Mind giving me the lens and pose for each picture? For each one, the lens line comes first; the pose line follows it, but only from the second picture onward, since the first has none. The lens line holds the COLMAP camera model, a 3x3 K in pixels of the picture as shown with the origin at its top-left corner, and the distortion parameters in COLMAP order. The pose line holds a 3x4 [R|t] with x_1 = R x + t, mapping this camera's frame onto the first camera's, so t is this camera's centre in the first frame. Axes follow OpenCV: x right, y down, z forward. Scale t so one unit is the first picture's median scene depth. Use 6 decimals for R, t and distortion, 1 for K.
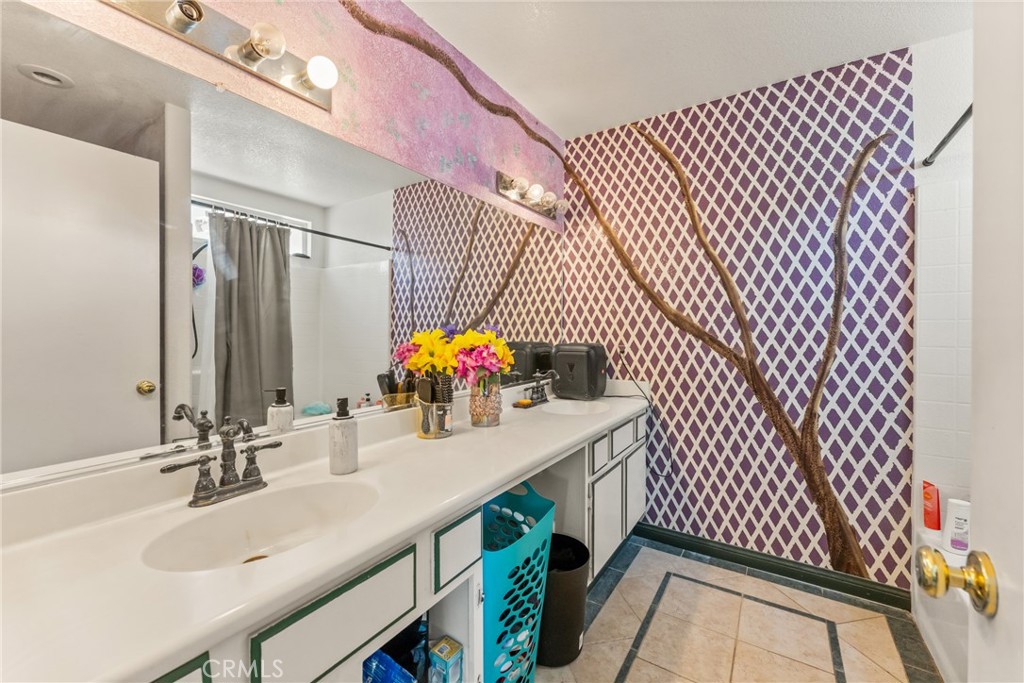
lens RADIAL K [[408.9, 0, 510.8], [0, 408.9, 339.3], [0, 0, 1]] dist [0.000692, -0.000153]
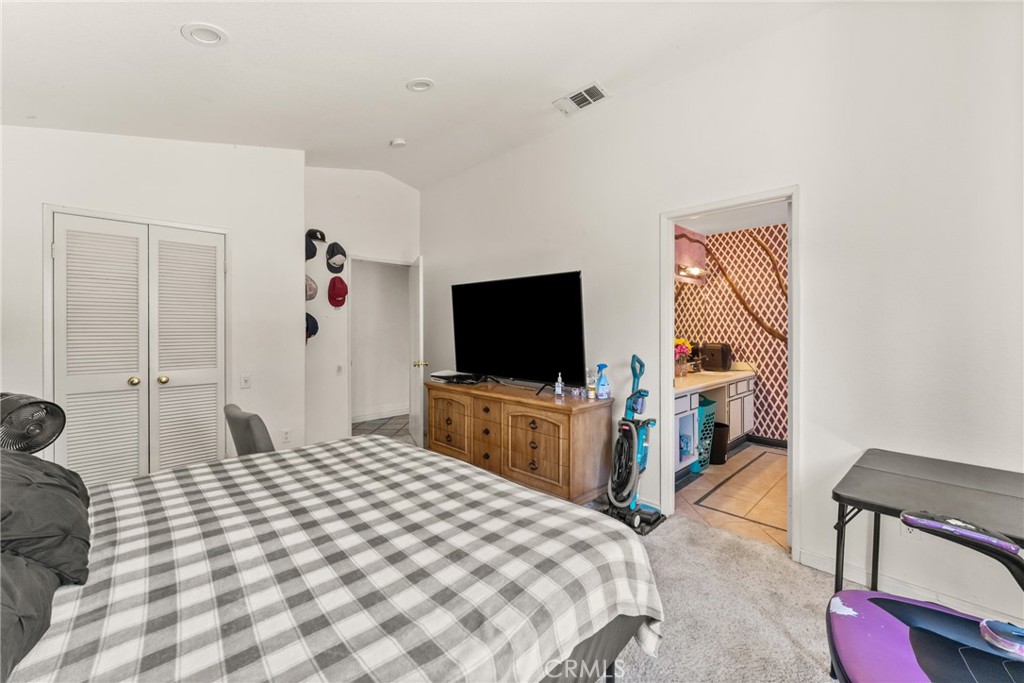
lens RADIAL K [[408.9, 0, 513.6], [0, 408.9, 333.7], [0, 0, 1]] dist [0.000692, -0.000153]
pose [[0.976570, 0.000271, -0.215201, -0.366470], [-0.002570, 0.999943, -0.010406, -0.012467], [0.215185, 0.010715, 0.976514, -1.147960]]
